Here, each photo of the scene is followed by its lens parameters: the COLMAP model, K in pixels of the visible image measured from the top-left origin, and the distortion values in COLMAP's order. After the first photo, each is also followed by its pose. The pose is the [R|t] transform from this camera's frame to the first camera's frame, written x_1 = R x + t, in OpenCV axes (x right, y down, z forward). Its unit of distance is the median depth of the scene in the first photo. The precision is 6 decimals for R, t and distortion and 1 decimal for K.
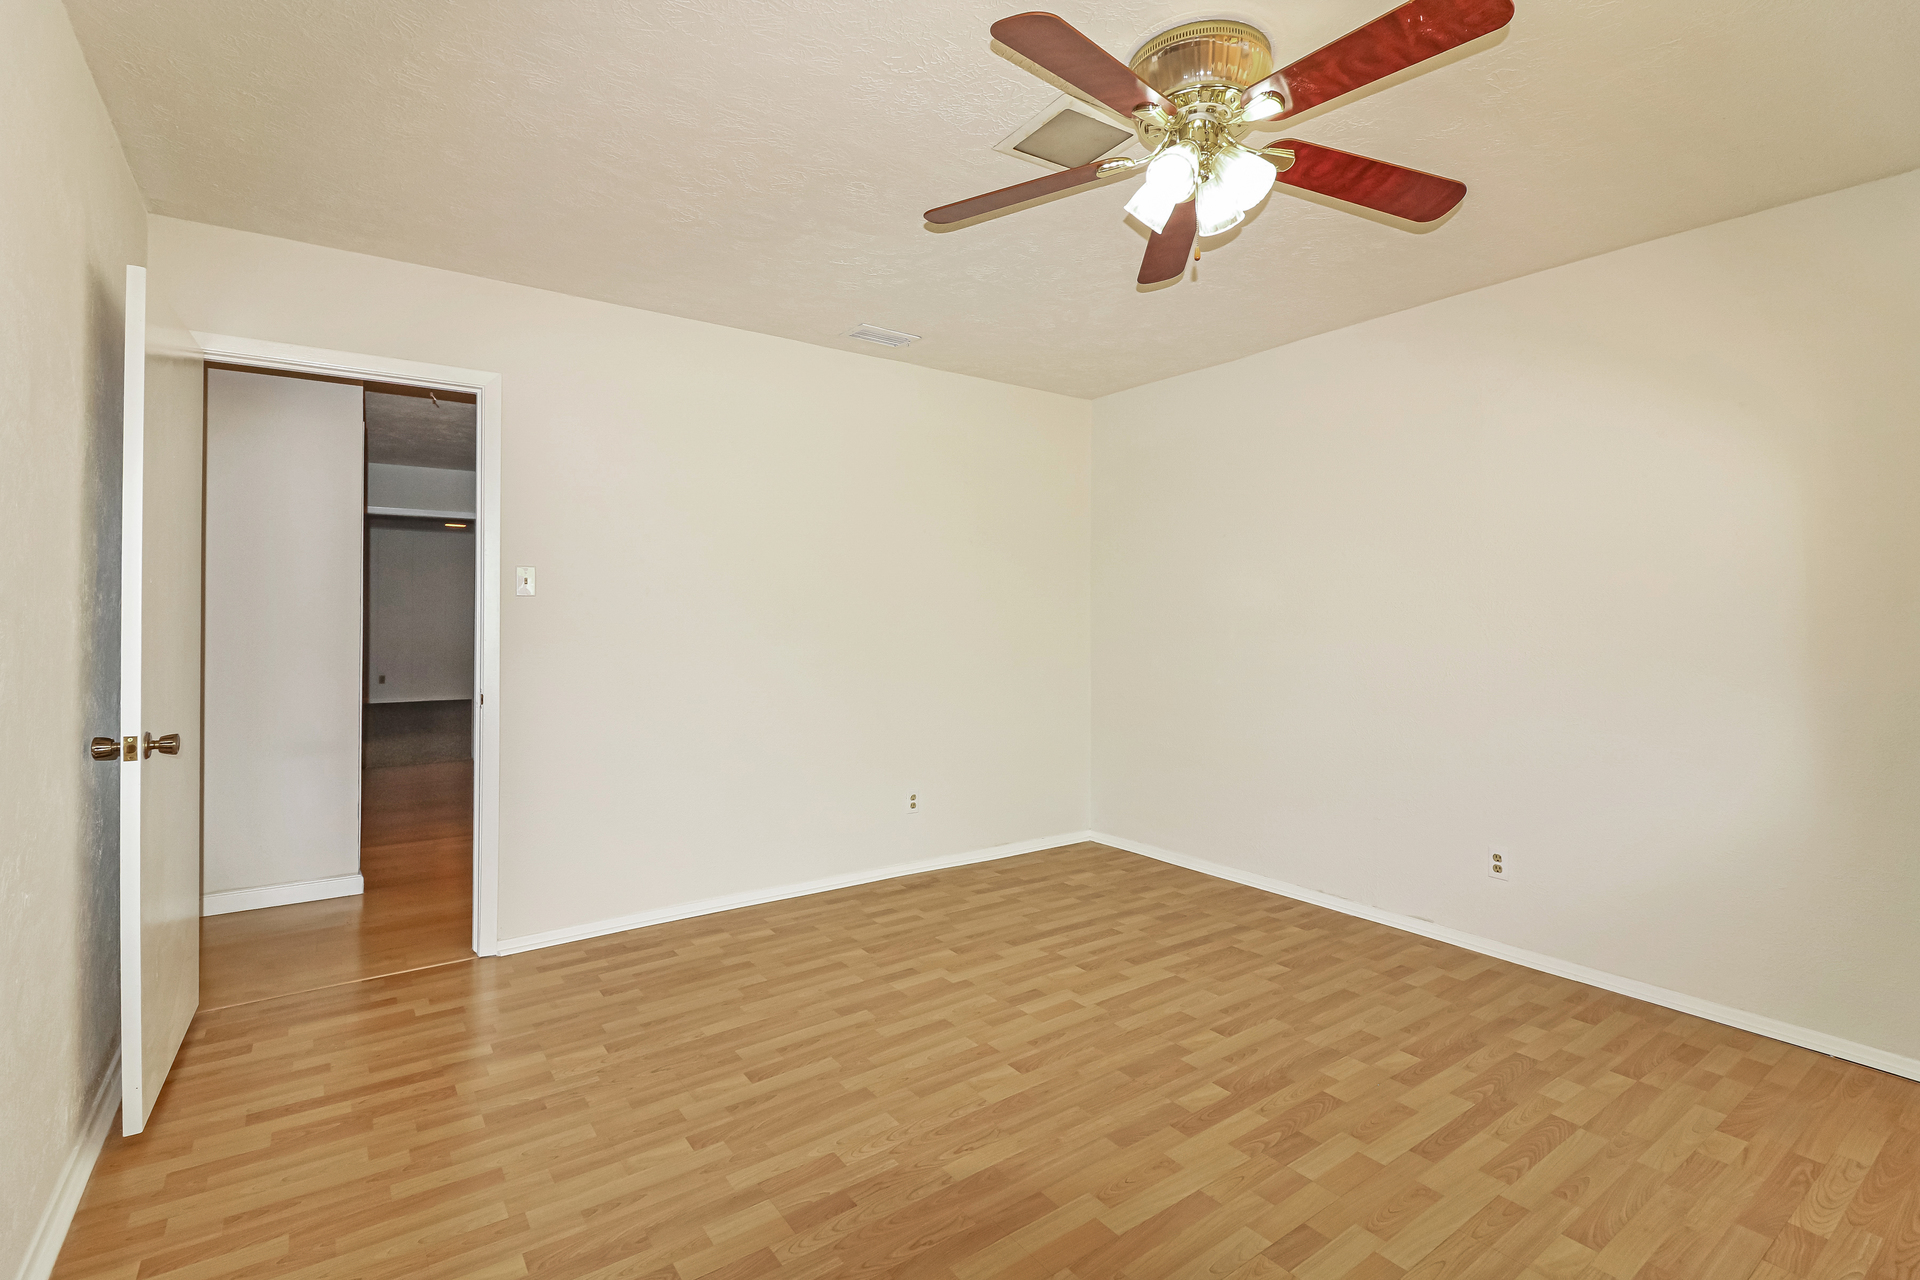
lens RADIAL K [[901.3, 0, 956.9], [0, 901.3, 610.5], [0, 0, 1]] dist [0.018185, -0.015494]
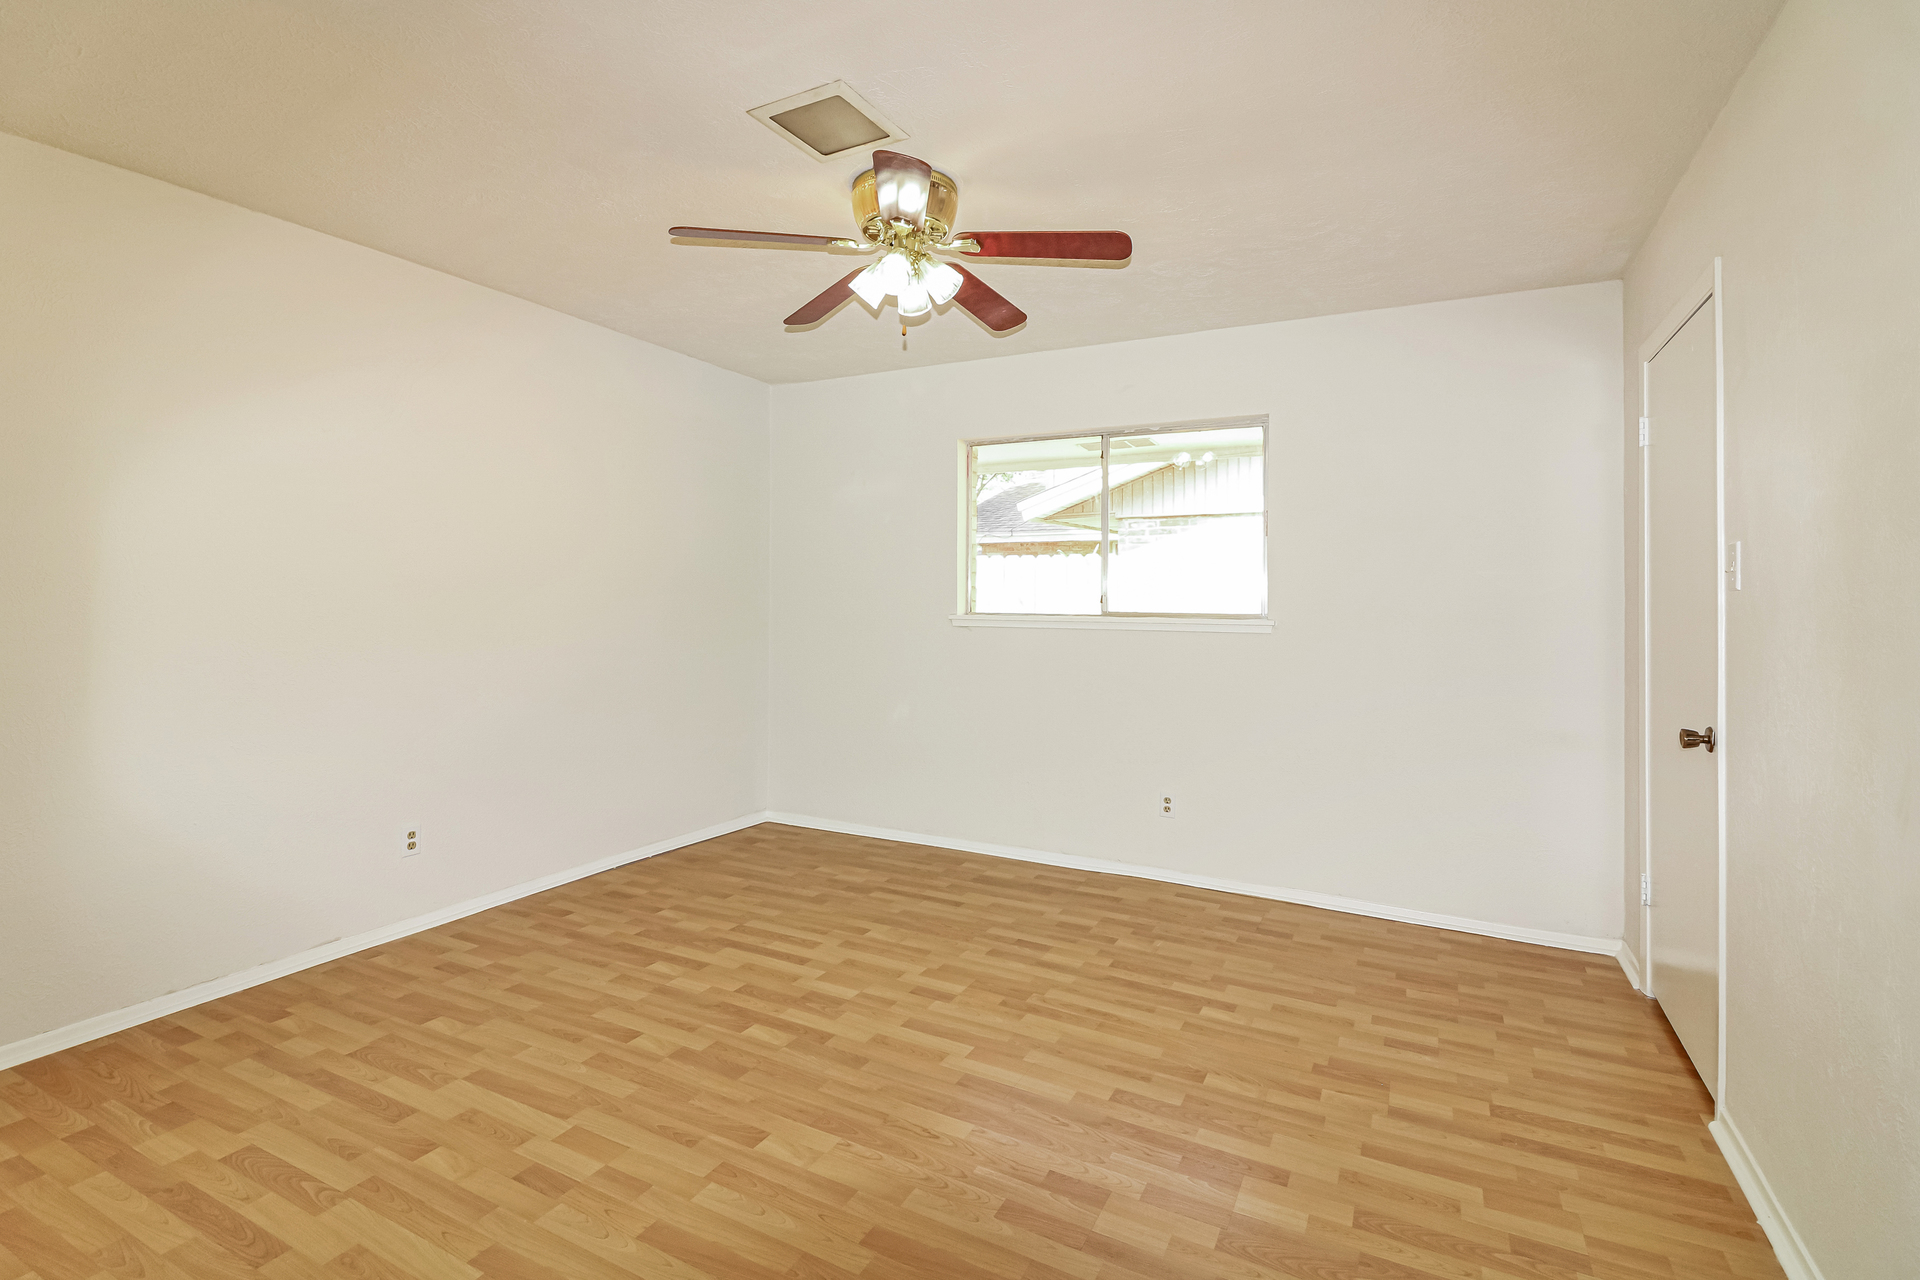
lens RADIAL K [[901.3, 0, 956.9], [0, 901.3, 610.5], [0, 0, 1]] dist [0.018185, -0.015494]
pose [[-0.465838, -0.022735, 0.884578, -0.693157], [-0.017505, 0.999711, 0.016475, -0.005773], [-0.884697, -0.007810, -0.466102, 1.130247]]
